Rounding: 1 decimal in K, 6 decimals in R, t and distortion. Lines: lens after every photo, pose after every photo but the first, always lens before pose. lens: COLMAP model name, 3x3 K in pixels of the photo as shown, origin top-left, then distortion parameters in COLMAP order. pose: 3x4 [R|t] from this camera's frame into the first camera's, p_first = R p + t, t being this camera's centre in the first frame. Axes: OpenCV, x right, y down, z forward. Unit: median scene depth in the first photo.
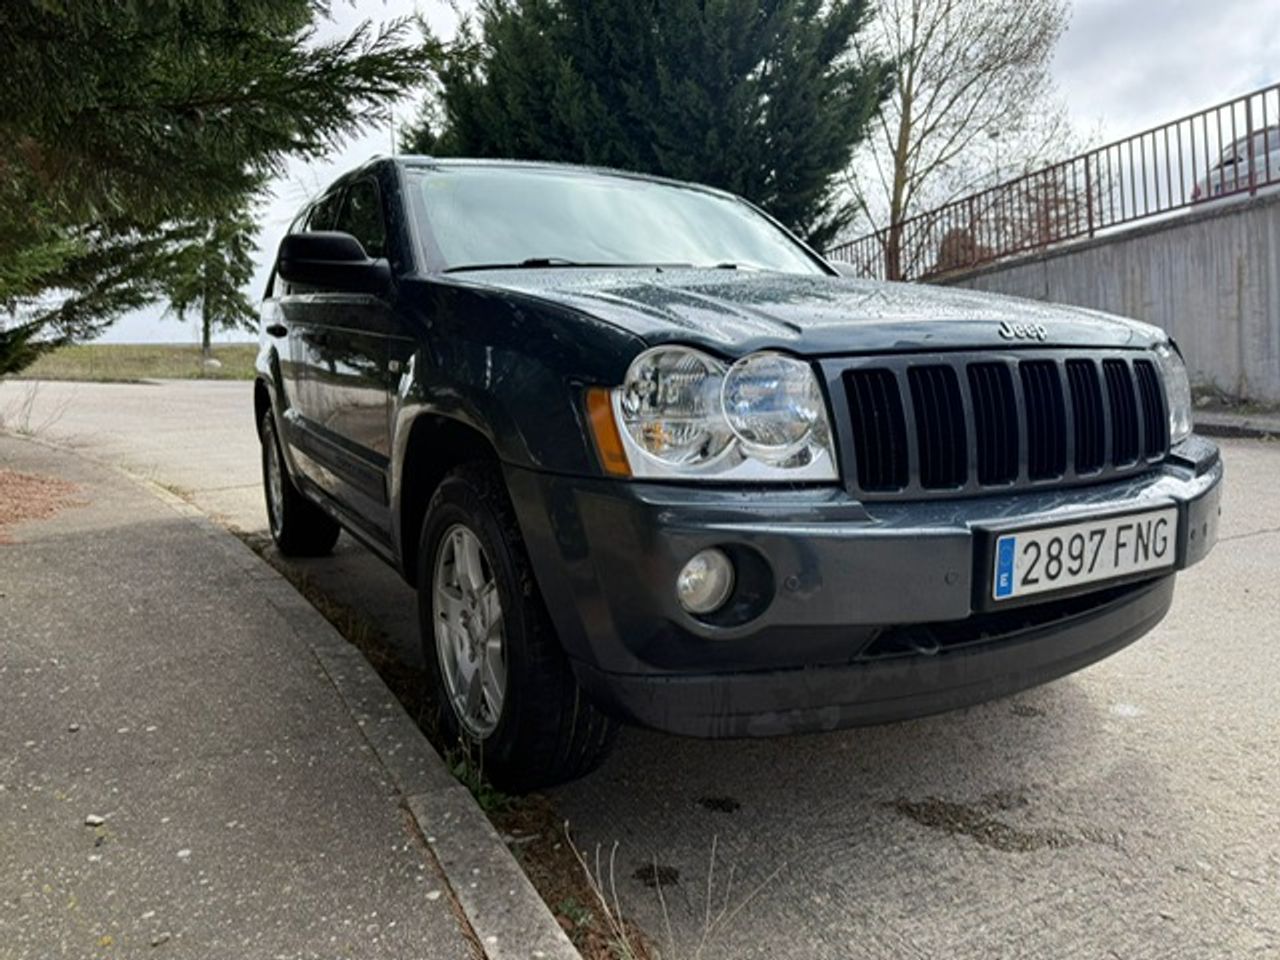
lens RADIAL K [[909.4, 0, 643.6], [0, 909.4, 480.8], [0, 0, 1]] dist [0.025638, -0.034864]
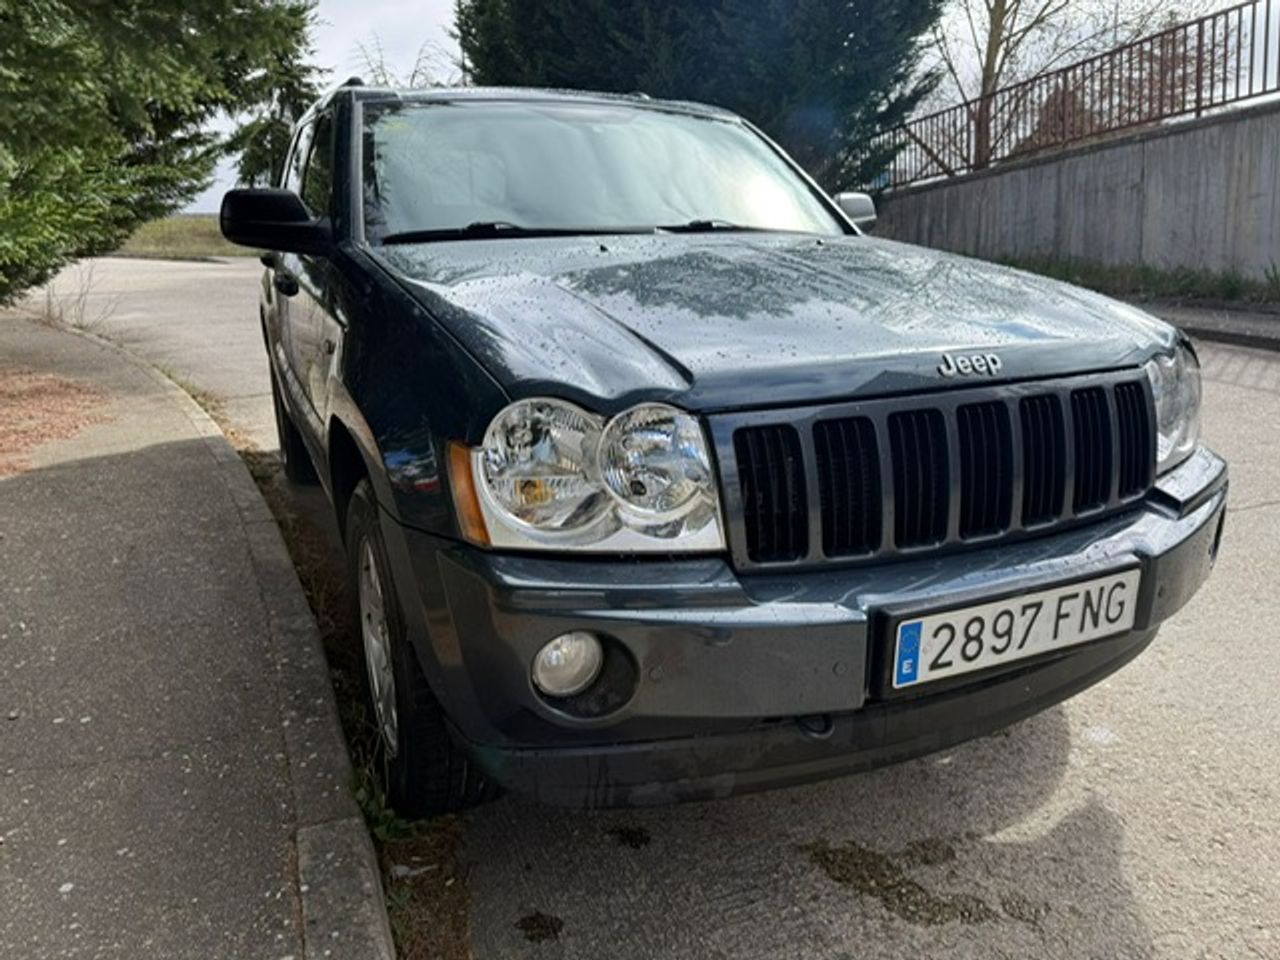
lens RADIAL K [[909.4, 0, 636.3], [0, 909.4, 475.3], [0, 0, 1]] dist [0.025638, -0.034864]
pose [[0.995619, 0.029998, -0.088561, 0.171310], [-0.017778, 0.990593, 0.135682, -0.163632], [0.091798, -0.133513, 0.986786, 0.098460]]
